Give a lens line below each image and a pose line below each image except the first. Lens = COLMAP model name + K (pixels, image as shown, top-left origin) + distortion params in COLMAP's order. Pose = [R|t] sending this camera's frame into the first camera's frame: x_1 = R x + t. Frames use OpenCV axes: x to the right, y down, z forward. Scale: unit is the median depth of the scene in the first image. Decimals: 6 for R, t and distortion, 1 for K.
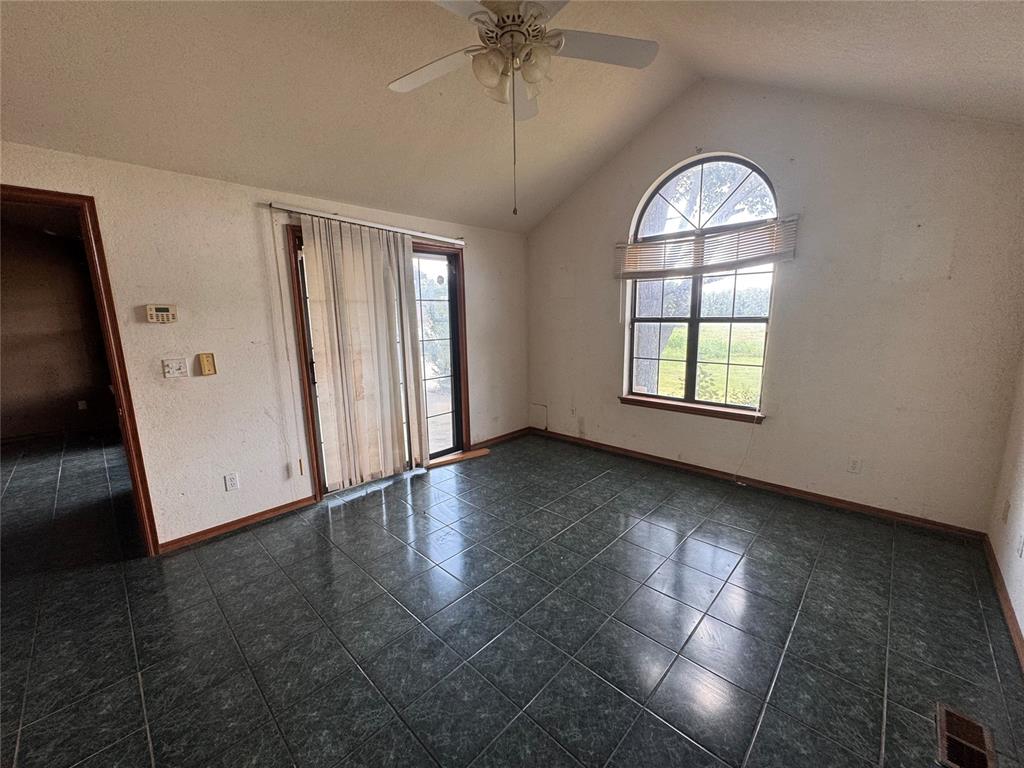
lens RADIAL K [[406.8, 0, 510.2], [0, 406.8, 383.7], [0, 0, 1]] dist [-0.003028, -0.000083]
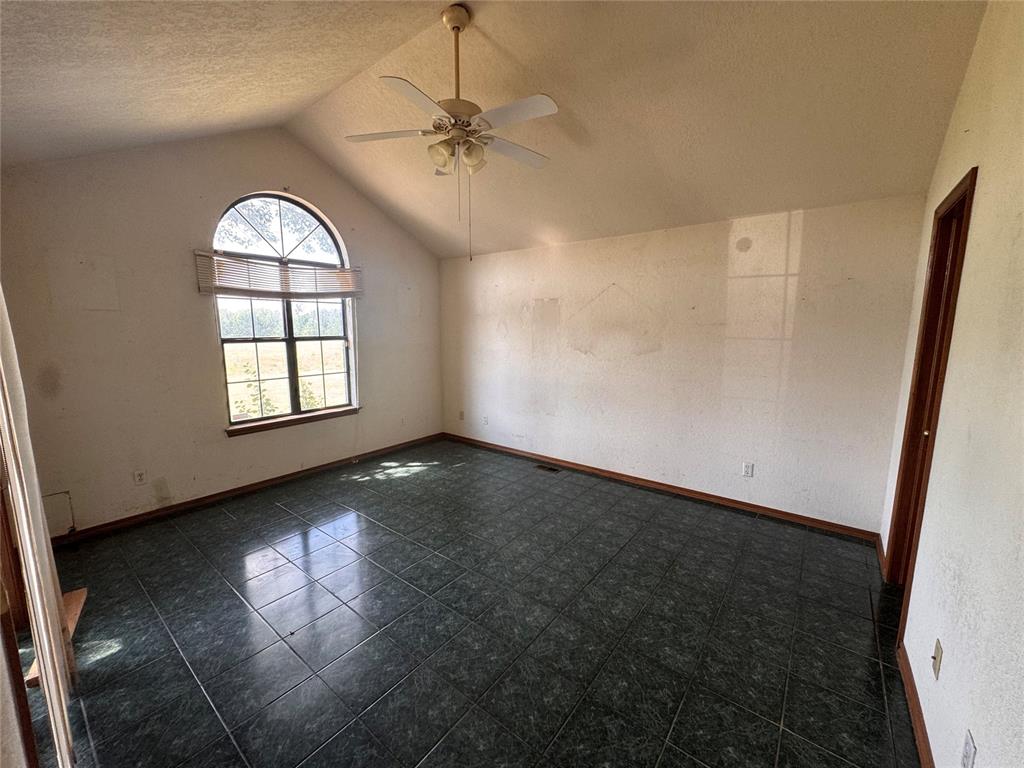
lens RADIAL K [[406.8, 0, 510.2], [0, 406.8, 383.7], [0, 0, 1]] dist [-0.003028, -0.000083]
pose [[-0.100376, -0.120119, 0.987672, -0.708251], [0.170709, 0.975886, 0.136035, -0.088459], [-0.980195, 0.182259, -0.077450, 0.528064]]
